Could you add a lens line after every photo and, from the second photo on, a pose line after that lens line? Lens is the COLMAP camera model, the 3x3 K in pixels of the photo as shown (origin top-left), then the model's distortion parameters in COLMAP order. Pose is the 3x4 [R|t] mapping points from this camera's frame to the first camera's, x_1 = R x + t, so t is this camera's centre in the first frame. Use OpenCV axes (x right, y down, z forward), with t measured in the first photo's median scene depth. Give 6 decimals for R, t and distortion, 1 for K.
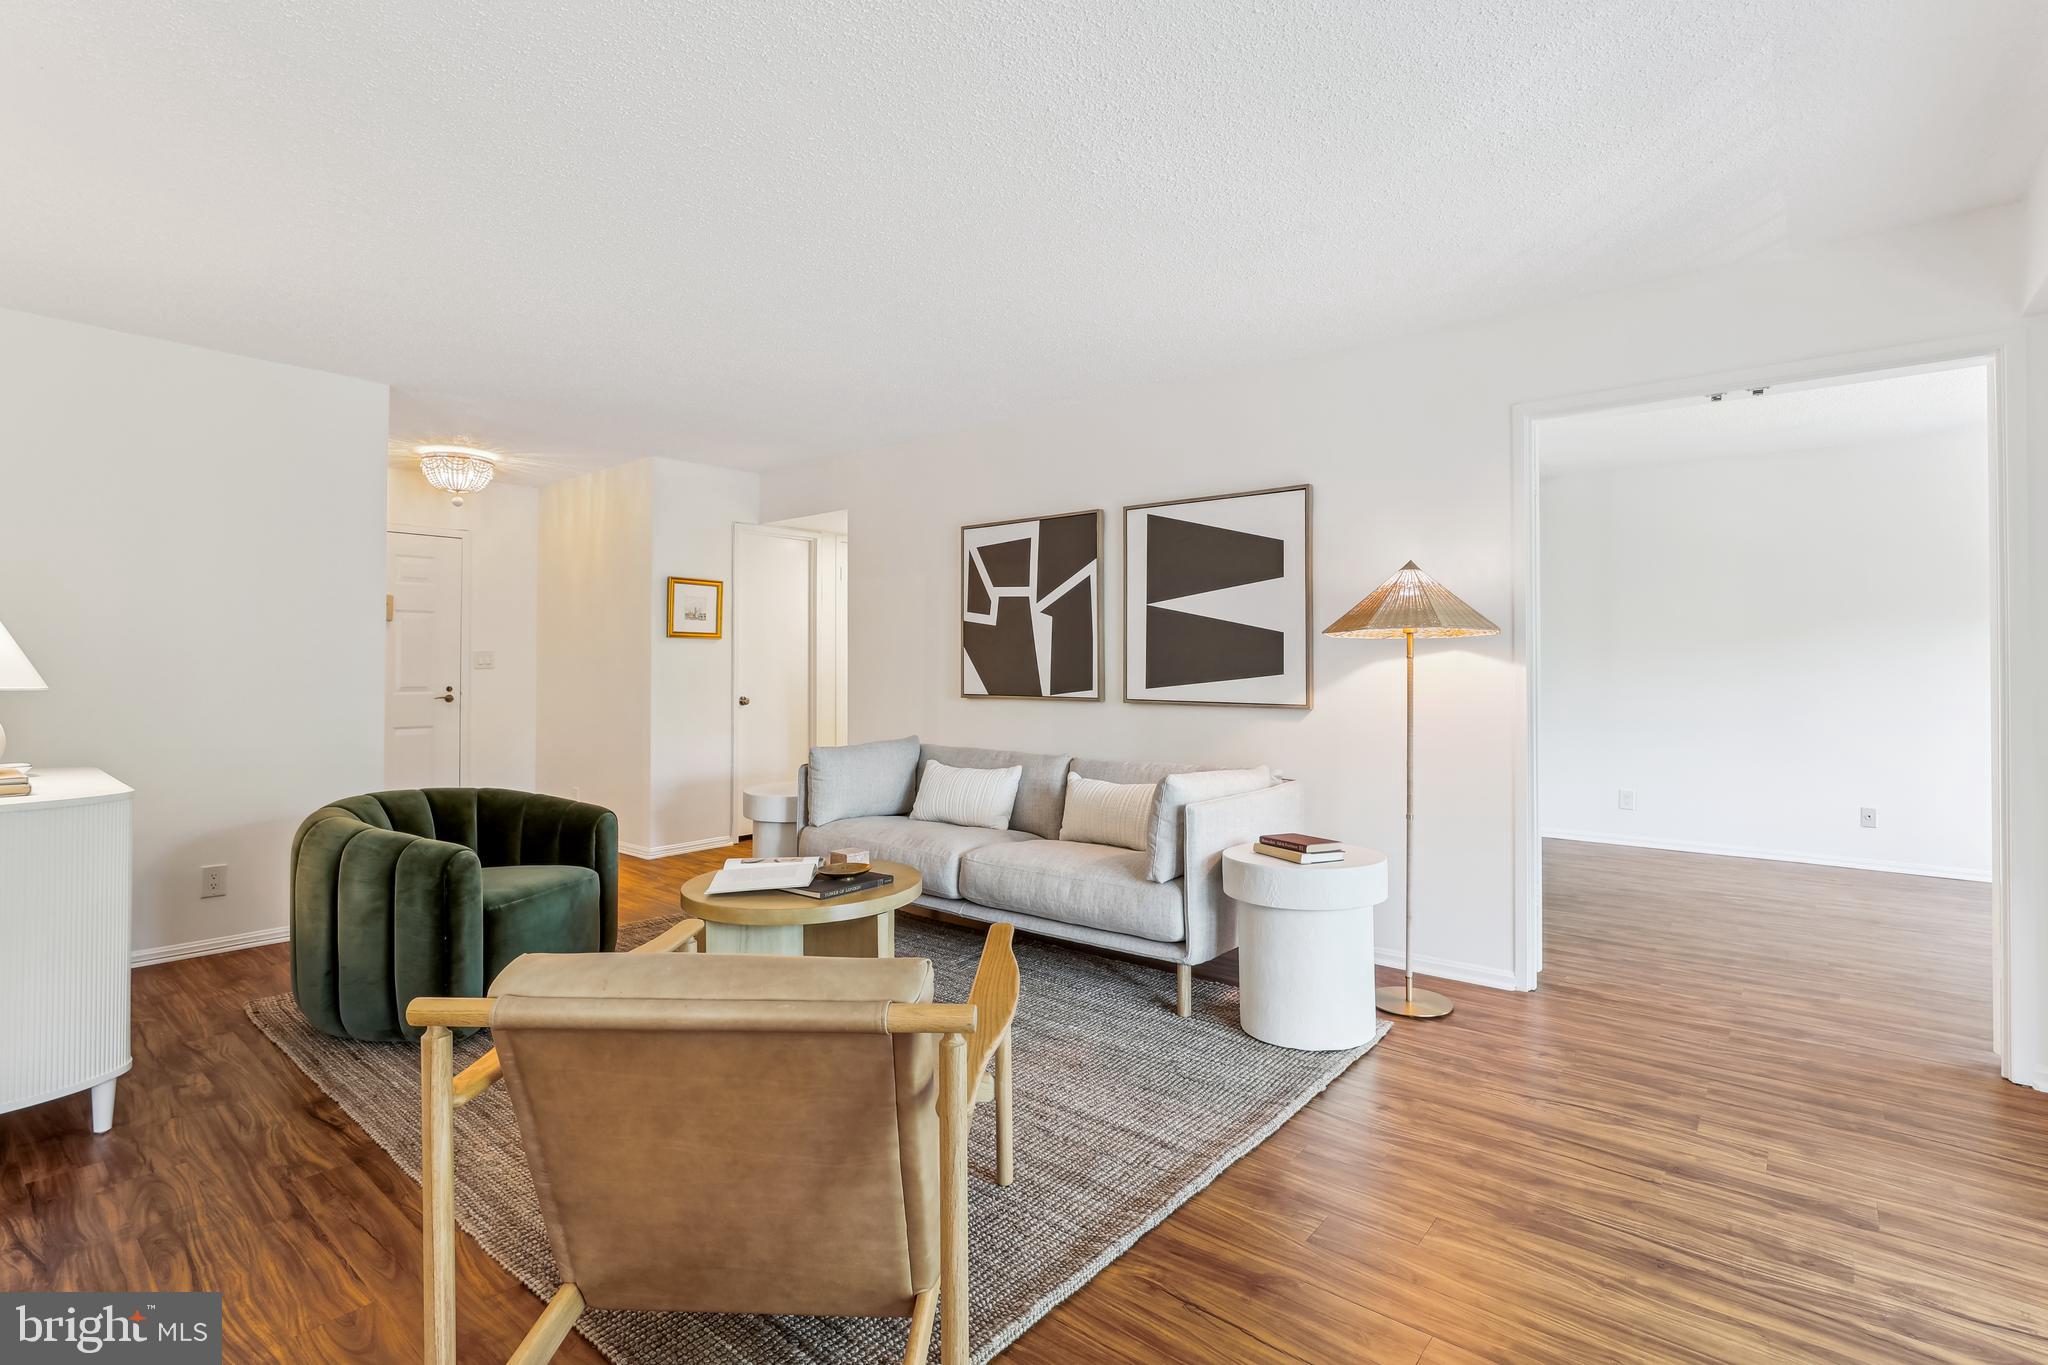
lens RADIAL K [[952.6, 0, 1028.8], [0, 952.6, 669.2], [0, 0, 1]] dist [-0.016547, 0.001605]
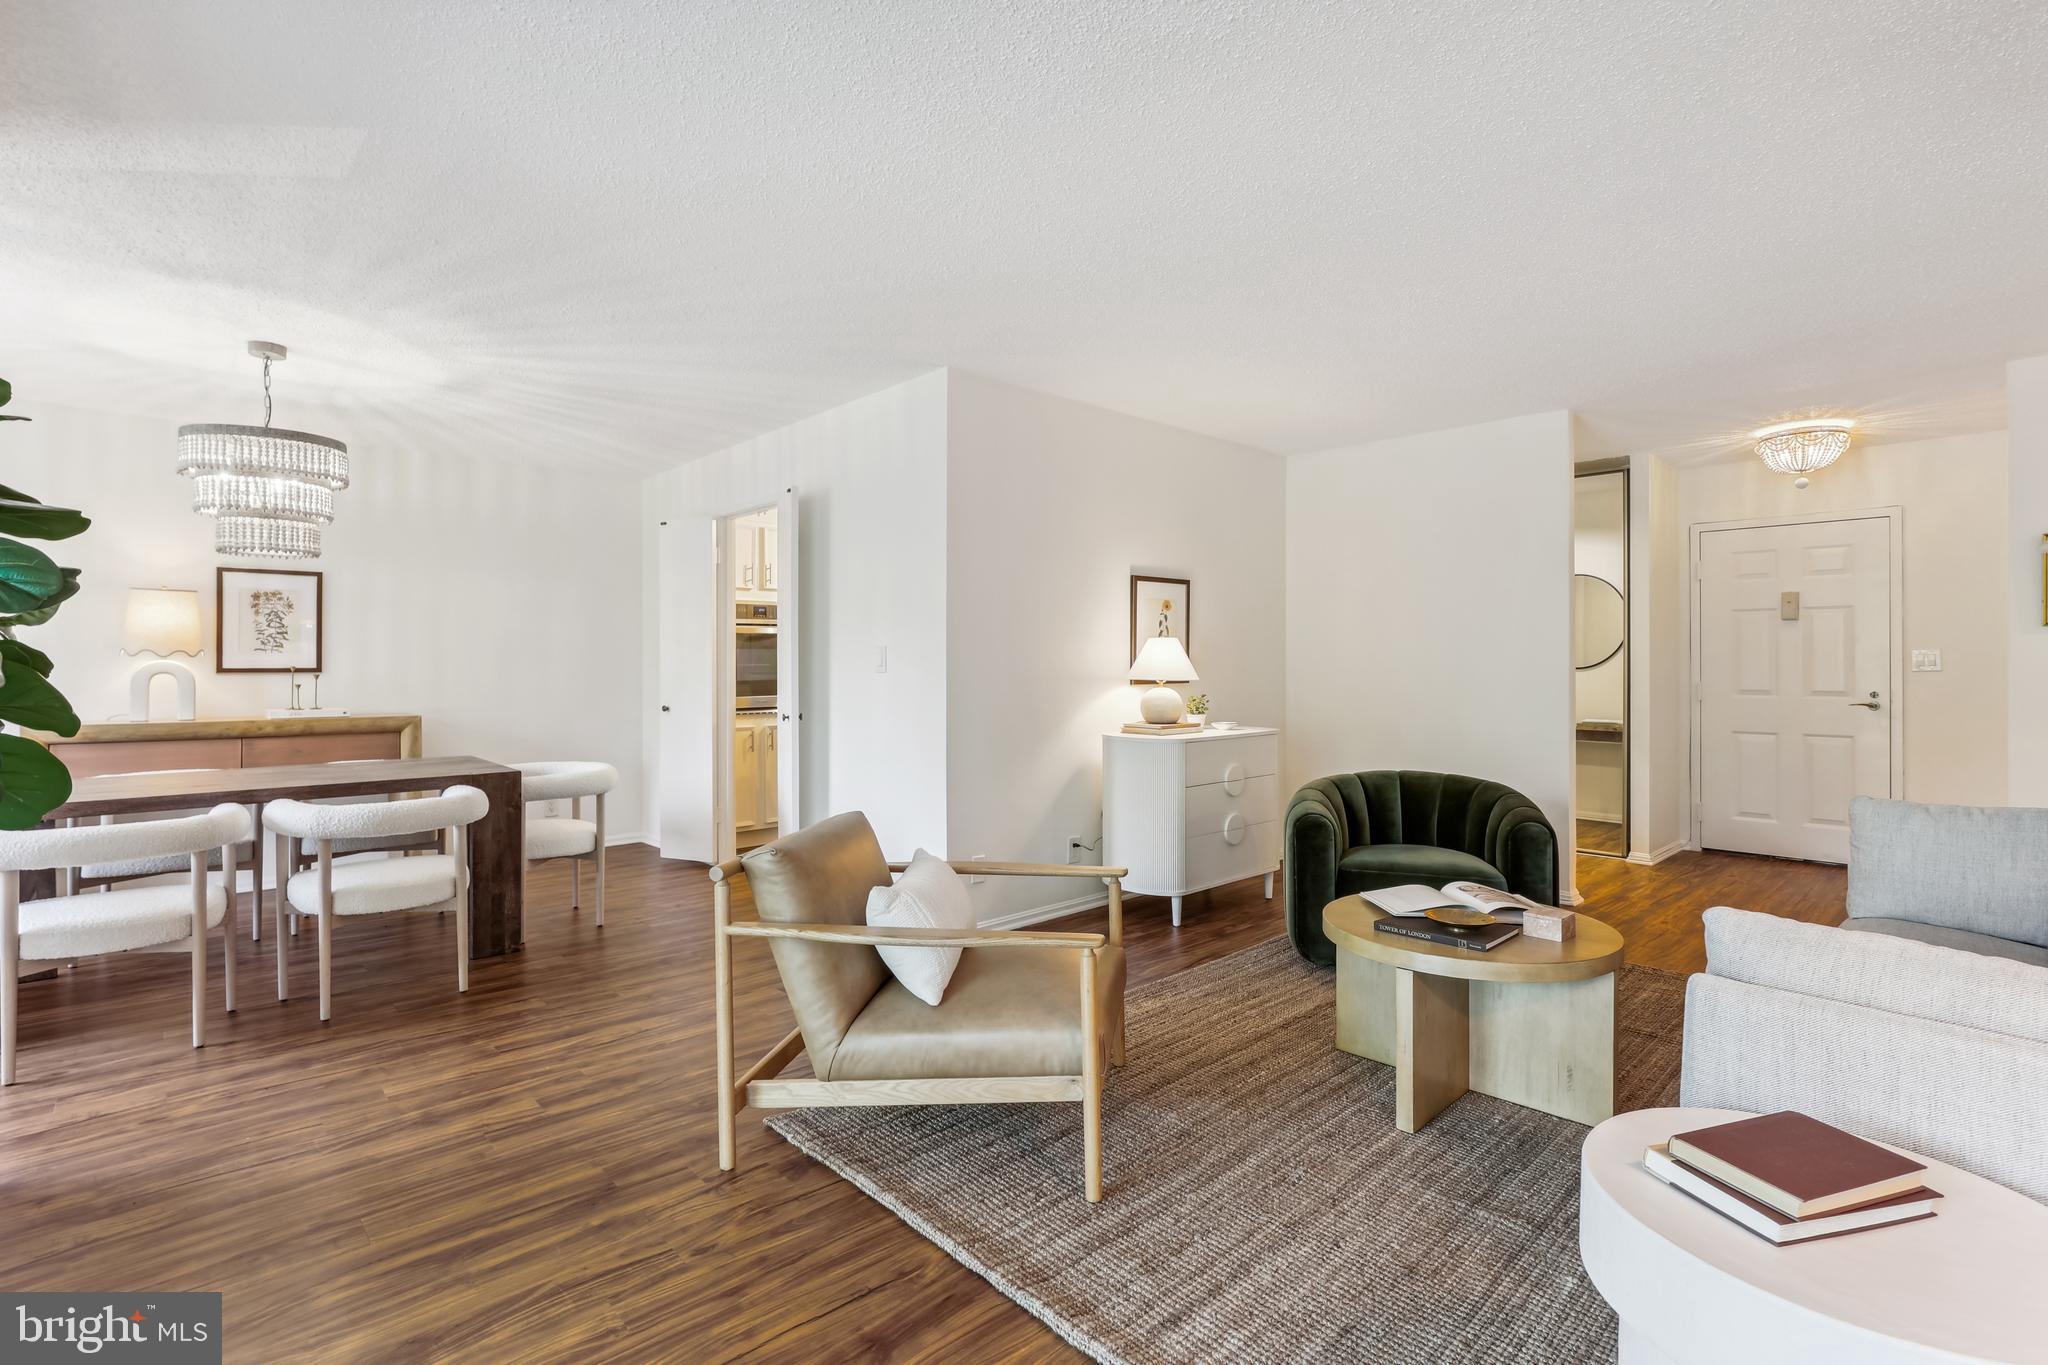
lens RADIAL K [[951.4, 0, 1053.9], [0, 951.4, 671.5], [0, 0, 1]] dist [-0.020852, 0.000494]
pose [[-0.101127, 0.006799, -0.994850, 0.792416], [-0.005550, 0.999957, 0.007399, -0.006159], [0.994858, 0.006270, -0.101085, 0.886664]]
